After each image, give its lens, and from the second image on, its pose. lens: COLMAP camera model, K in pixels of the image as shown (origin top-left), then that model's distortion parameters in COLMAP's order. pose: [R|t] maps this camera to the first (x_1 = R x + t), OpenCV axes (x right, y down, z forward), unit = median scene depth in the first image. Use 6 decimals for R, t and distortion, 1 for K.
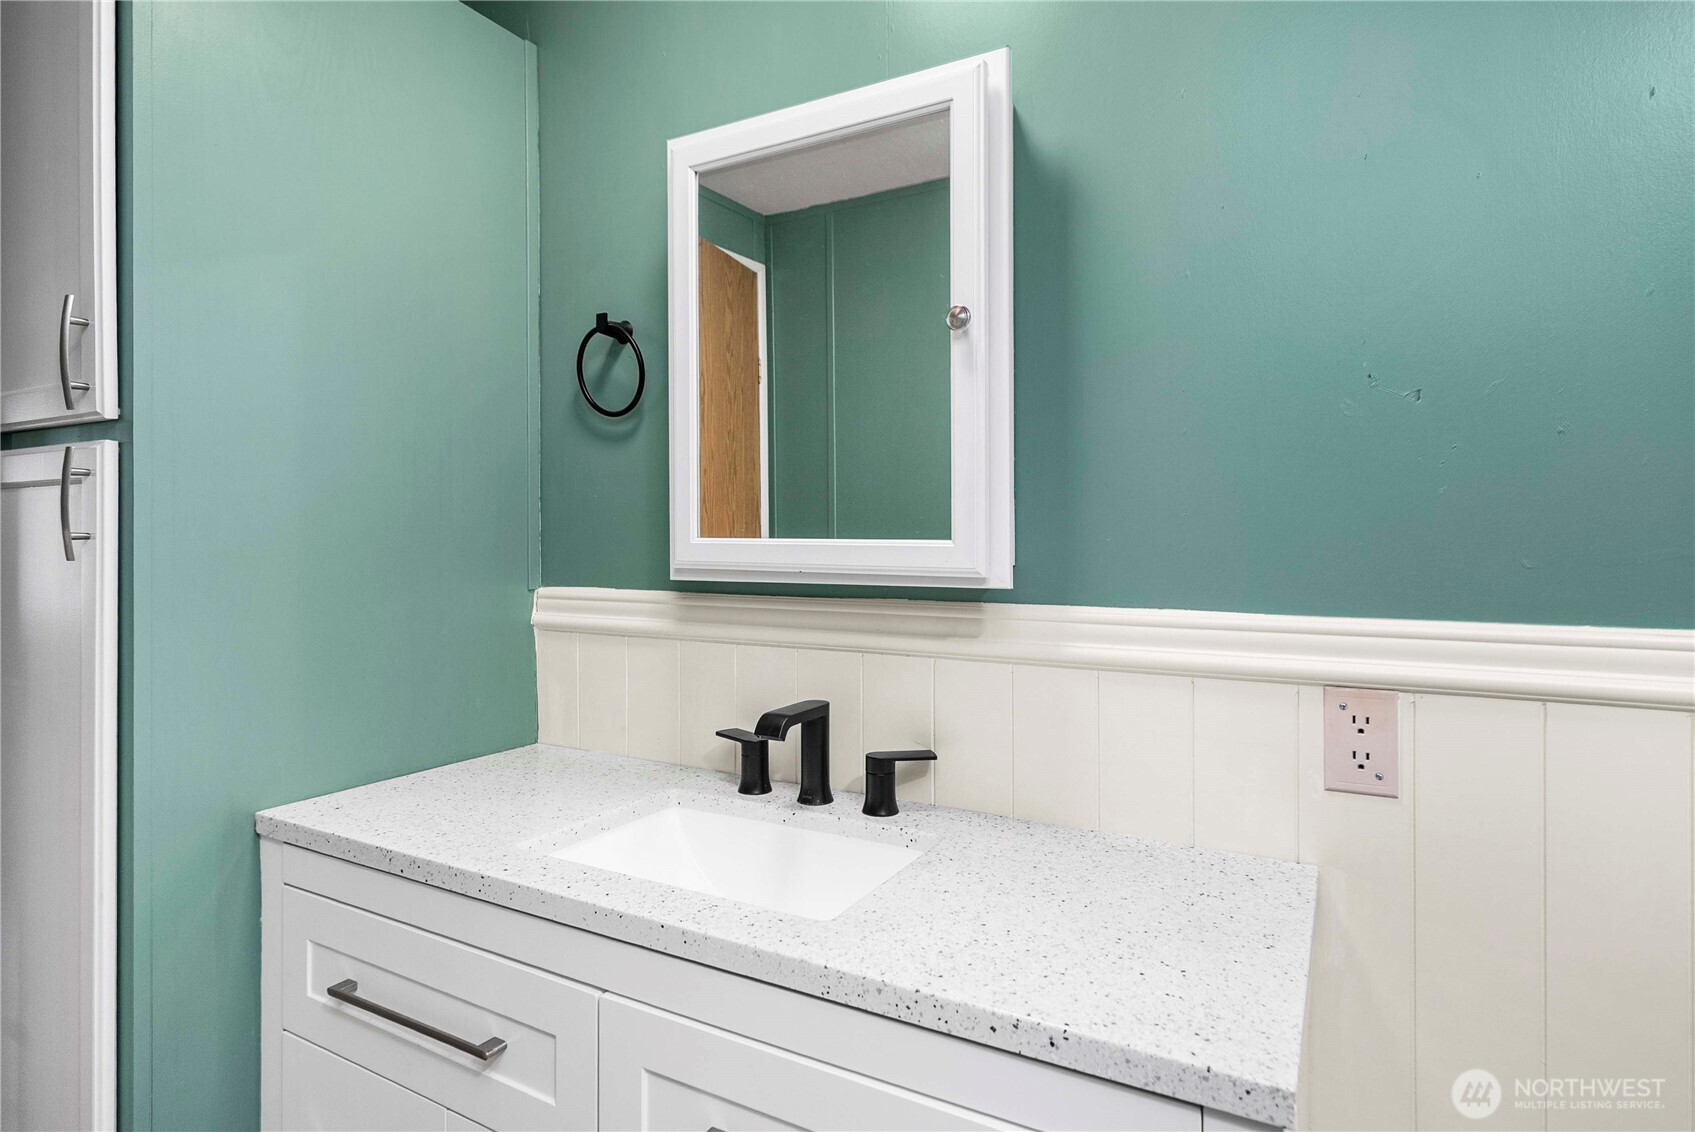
lens RADIAL K [[914.0, 0, 847.0], [0, 914.0, 535.9], [0, 0, 1]] dist [-0.001627, -0.000156]
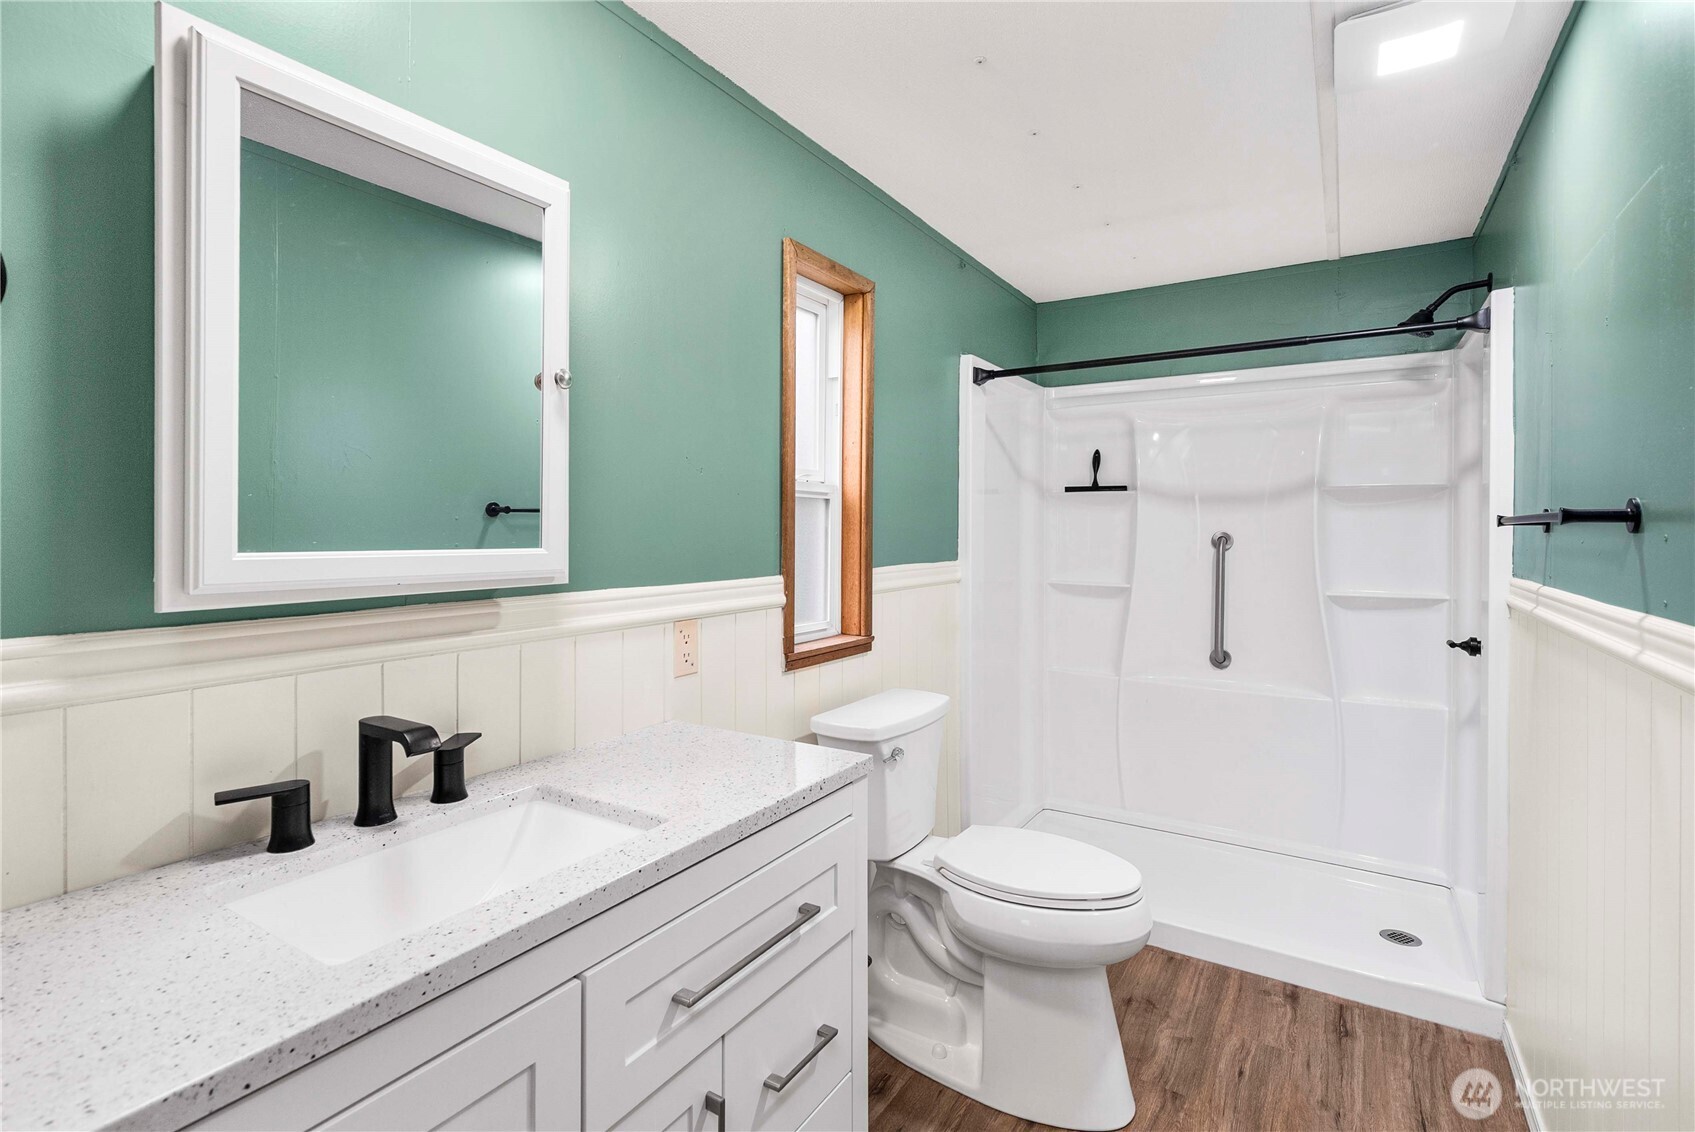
lens RADIAL K [[802.3, 0, 844.9], [0, 802.3, 541.0], [0, 0, 1]] dist [0.000247, 0.000349]
pose [[0.040998, -0.018392, 0.998990, -0.987891], [-0.006725, 0.999803, 0.018683, -0.029818], [-0.999137, -0.007484, 0.040866, 0.536375]]
